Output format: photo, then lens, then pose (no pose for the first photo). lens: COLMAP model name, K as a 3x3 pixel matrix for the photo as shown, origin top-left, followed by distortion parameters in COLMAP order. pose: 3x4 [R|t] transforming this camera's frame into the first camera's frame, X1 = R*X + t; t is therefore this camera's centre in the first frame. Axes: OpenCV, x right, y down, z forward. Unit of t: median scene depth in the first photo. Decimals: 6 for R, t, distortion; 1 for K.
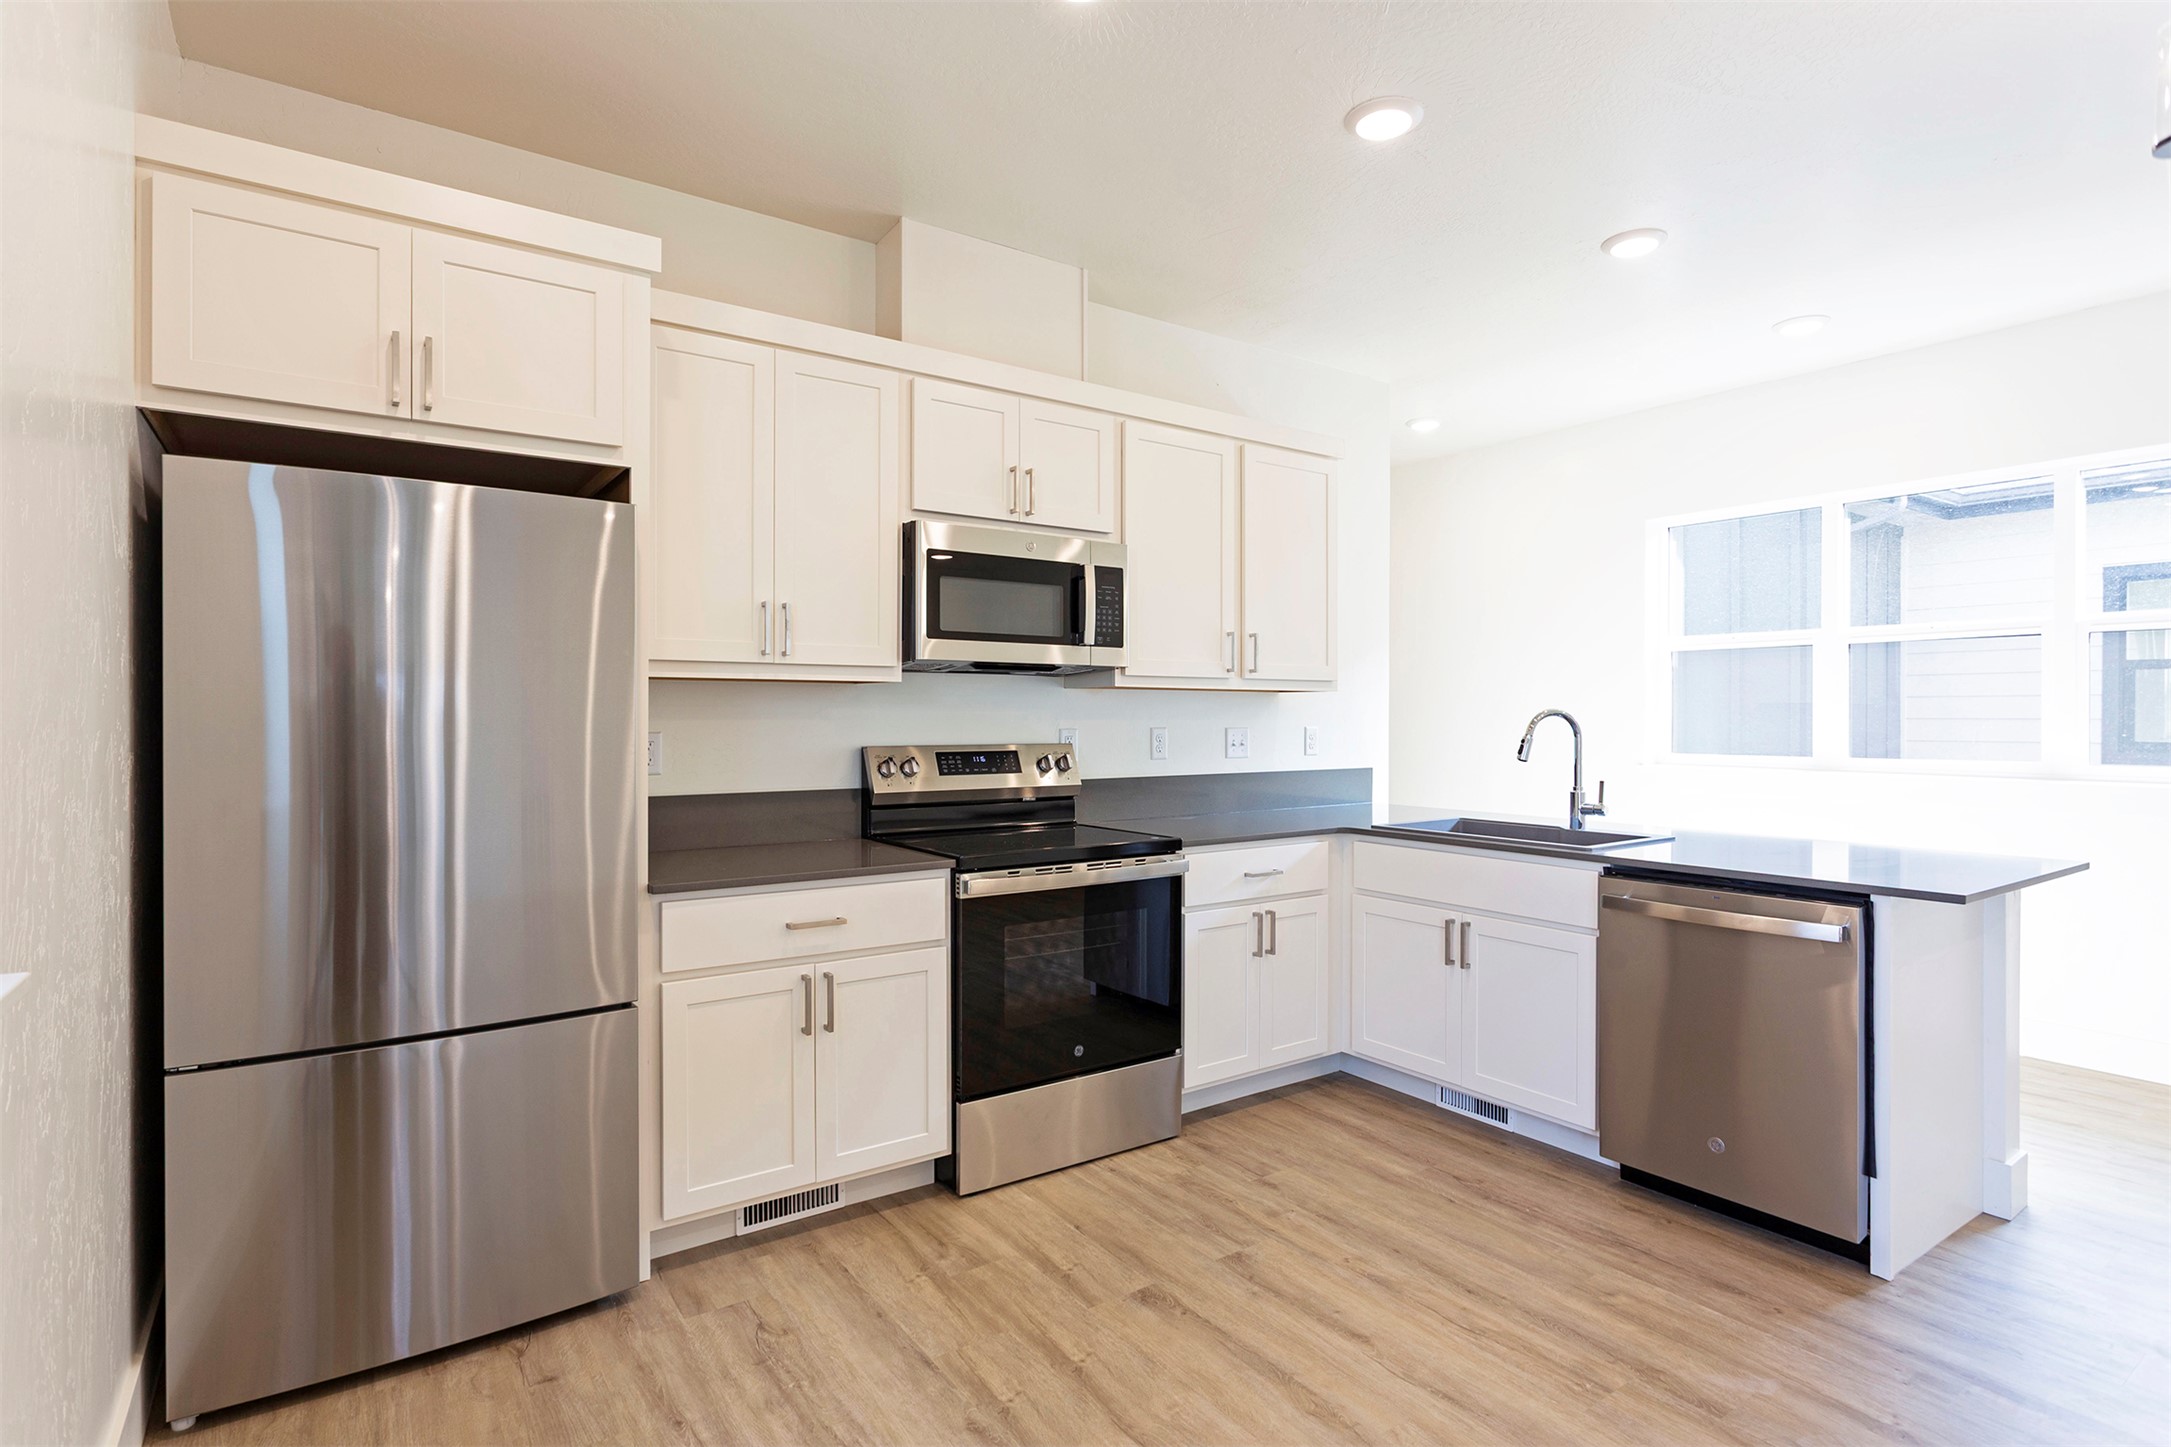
lens RADIAL K [[1101.5, 0, 1073.5], [0, 1101.5, 722.7], [0, 0, 1]] dist [-0.008346, -0.000287]
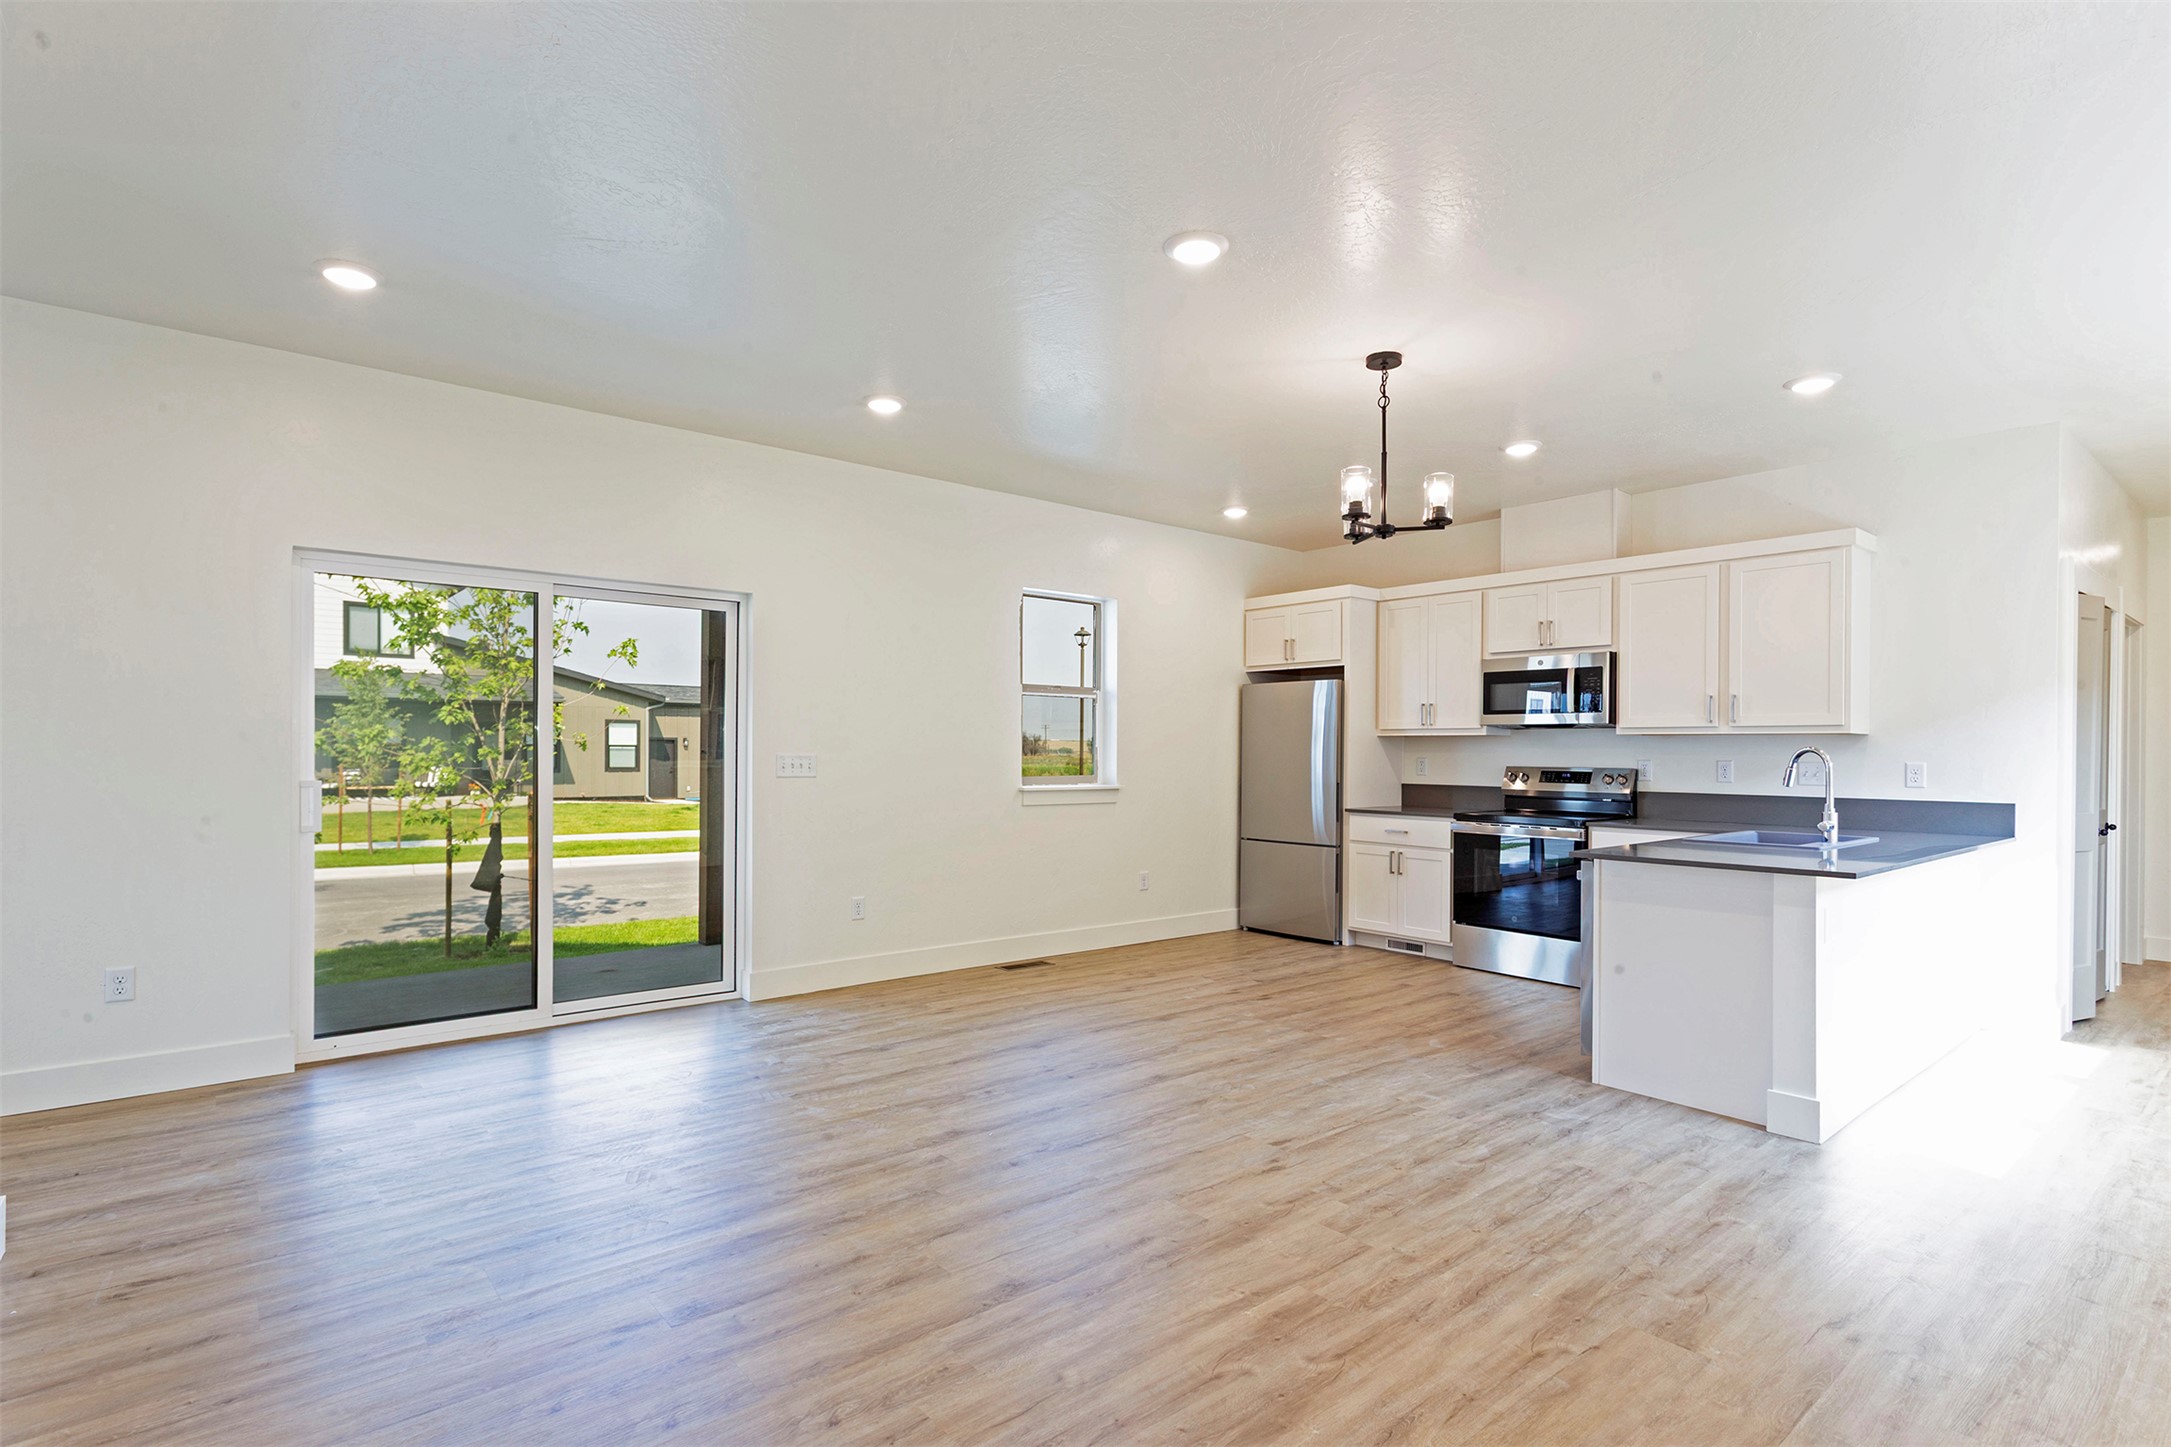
lens RADIAL K [[1059.8, 0, 1089.3], [0, 1059.8, 739.8], [0, 0, 1]] dist [0.003030, -0.000209]
pose [[0.085957, -0.013231, -0.996211, 1.957907], [-0.017387, 0.999740, -0.014778, 0.017048], [0.996147, 0.018592, 0.085705, 0.066761]]
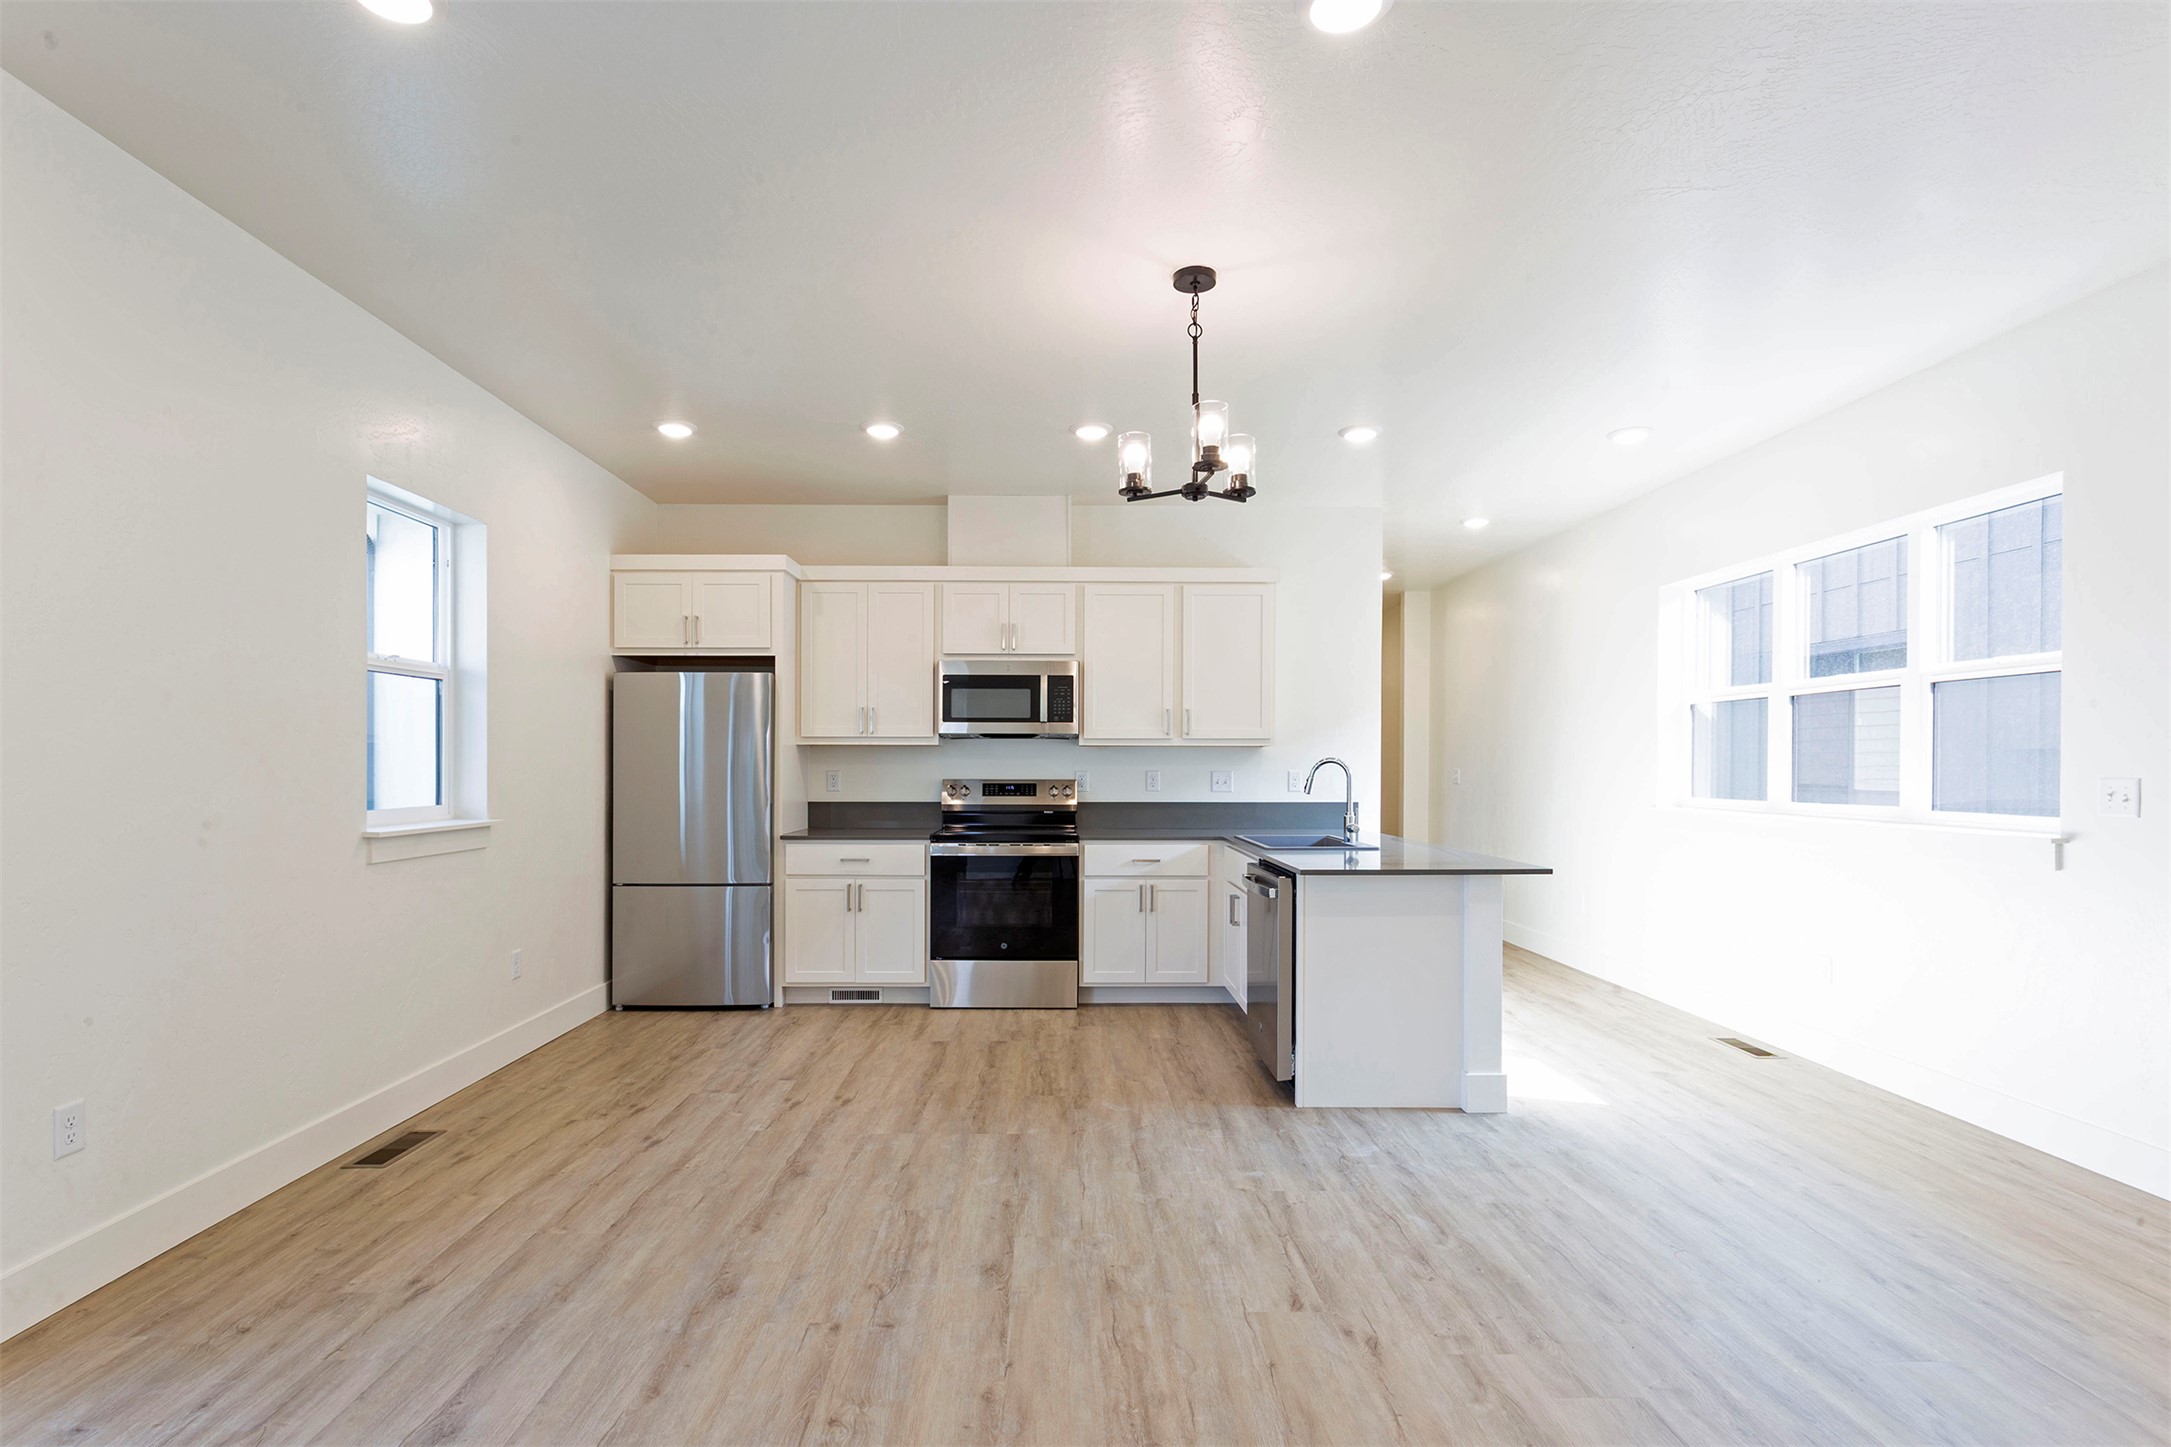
lens RADIAL K [[1059.8, 0, 1053.4], [0, 1059.8, 783.2], [0, 0, 1]] dist [0.003030, -0.000209]
pose [[0.822804, 0.008352, -0.568264, 1.135897], [-0.003689, 0.999949, 0.009355, 0.010695], [0.568313, -0.005601, 0.822793, -0.430343]]
